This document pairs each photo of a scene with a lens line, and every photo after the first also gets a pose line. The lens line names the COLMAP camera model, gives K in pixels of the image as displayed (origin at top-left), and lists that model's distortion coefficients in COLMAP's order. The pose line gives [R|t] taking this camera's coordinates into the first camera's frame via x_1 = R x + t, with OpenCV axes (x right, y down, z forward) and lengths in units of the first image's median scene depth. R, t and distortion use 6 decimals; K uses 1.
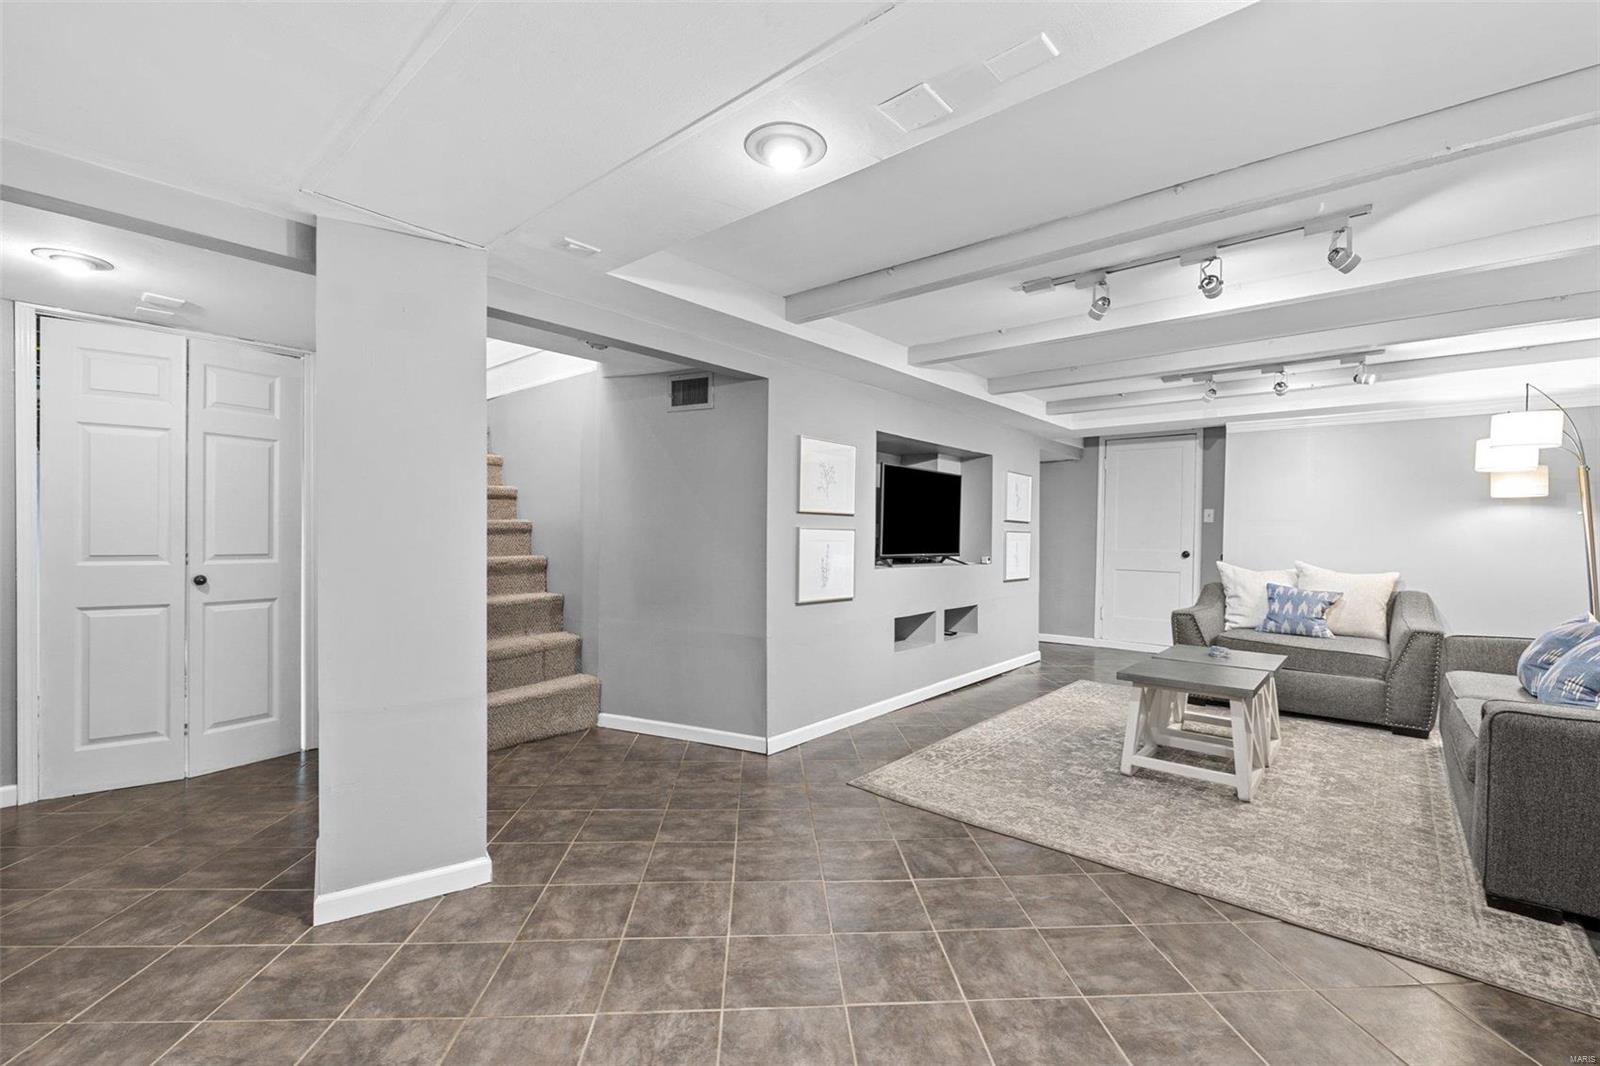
lens RADIAL K [[669.7, 0, 804.0], [0, 669.7, 535.5], [0, 0, 1]] dist [0.002029, -0.000369]
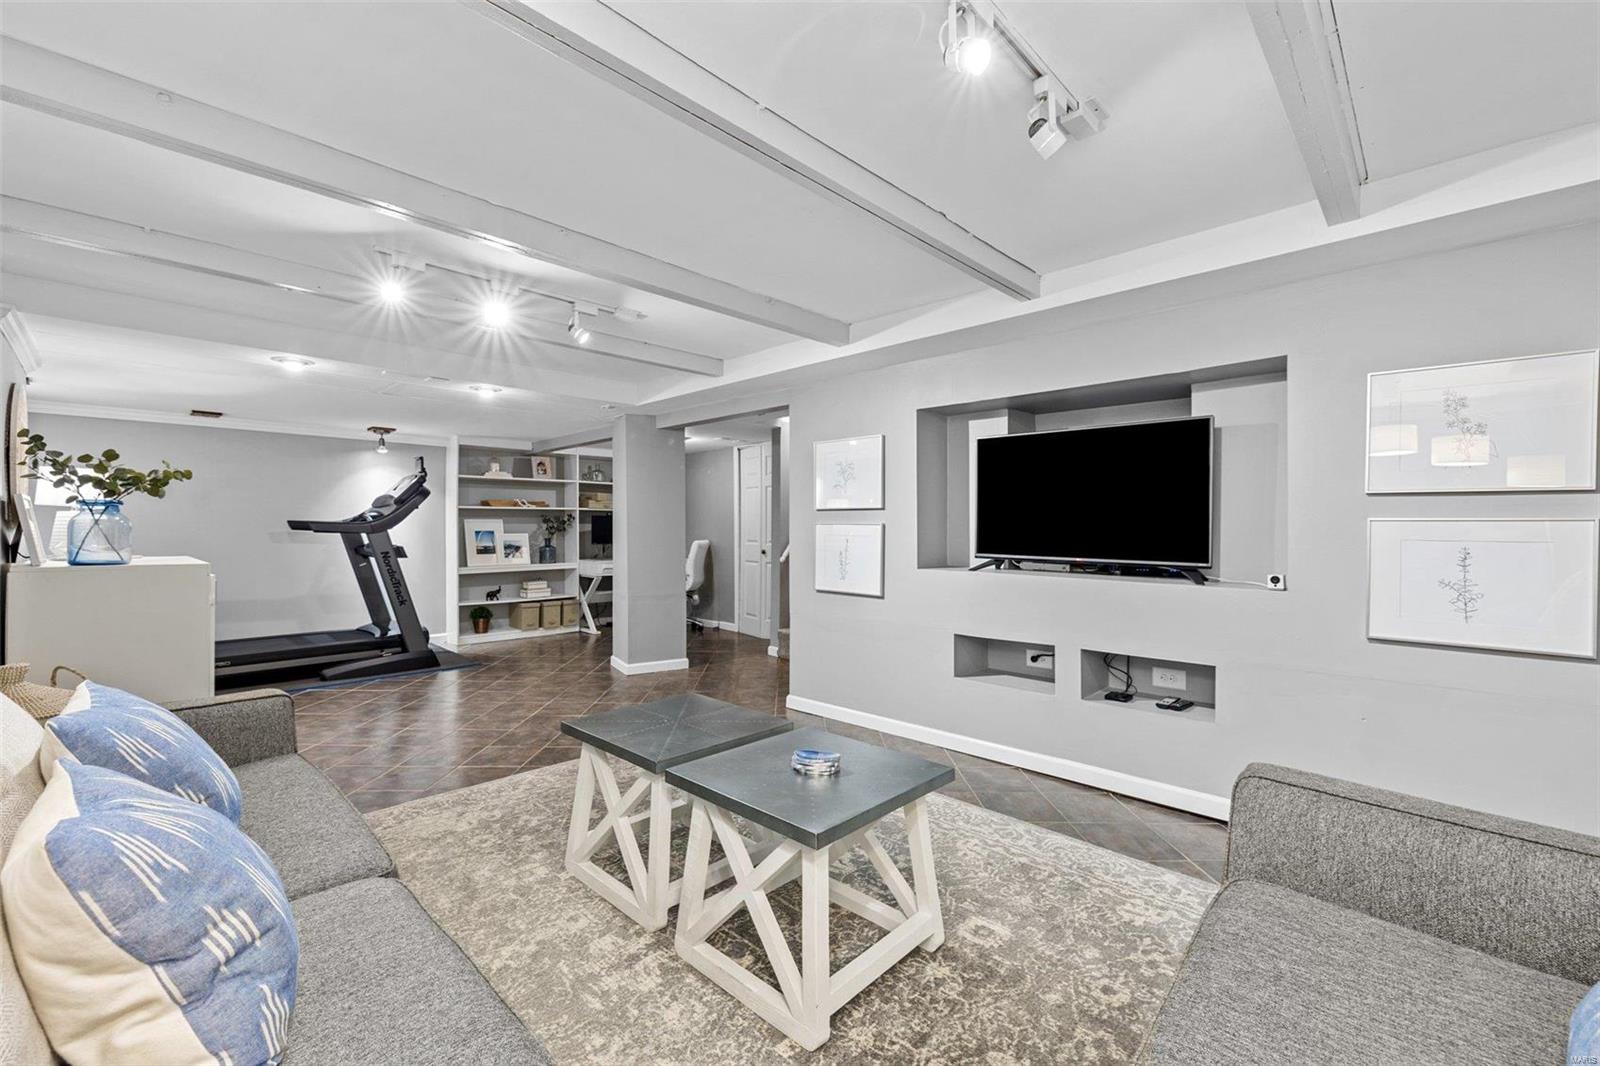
lens RADIAL K [[669.7, 0, 796.9], [0, 669.7, 534.7], [0, 0, 1]] dist [0.002029, -0.000369]
pose [[-0.053284, -0.001091, -0.998579, 1.159267], [-0.002861, 0.999995, -0.000940, 0.008997], [0.998575, 0.002807, -0.053286, 1.062985]]
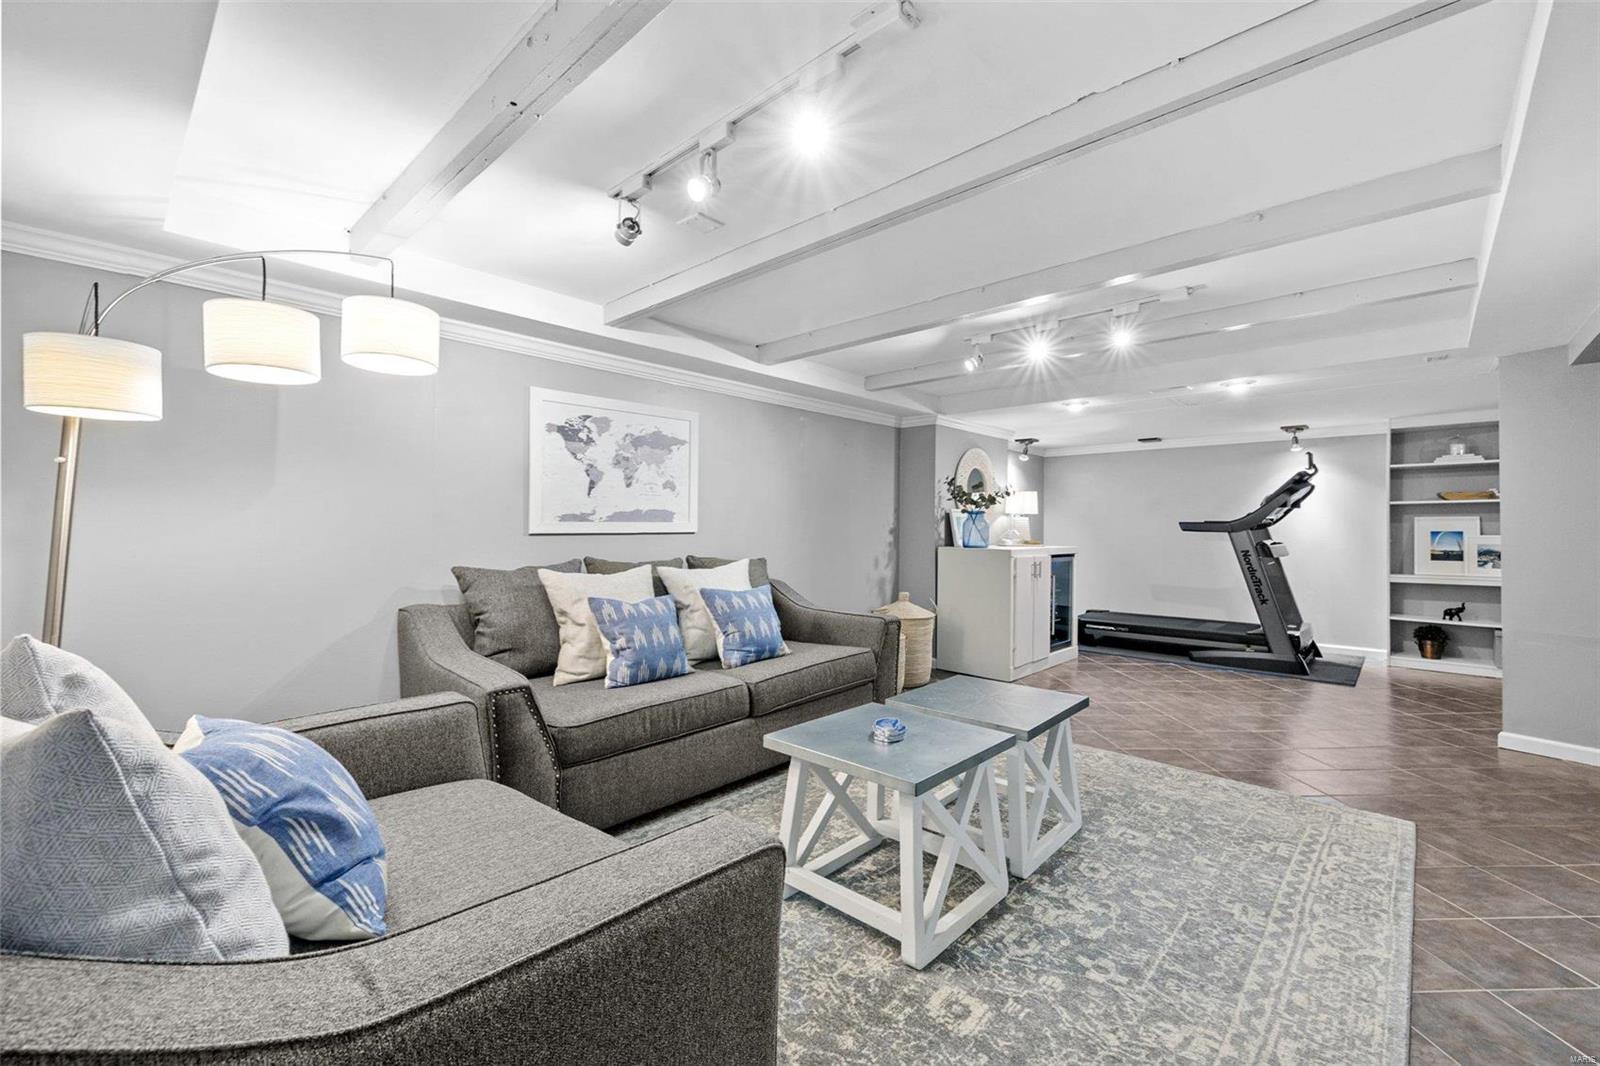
lens RADIAL K [[669.7, 0, 794.8], [0, 669.7, 530.6], [0, 0, 1]] dist [0.002029, -0.000369]
pose [[-0.999292, -0.011921, 0.035671, 0.714016], [-0.011750, 0.999918, 0.005010, 0.007589], [-0.035728, 0.004587, -0.999351, 1.633449]]
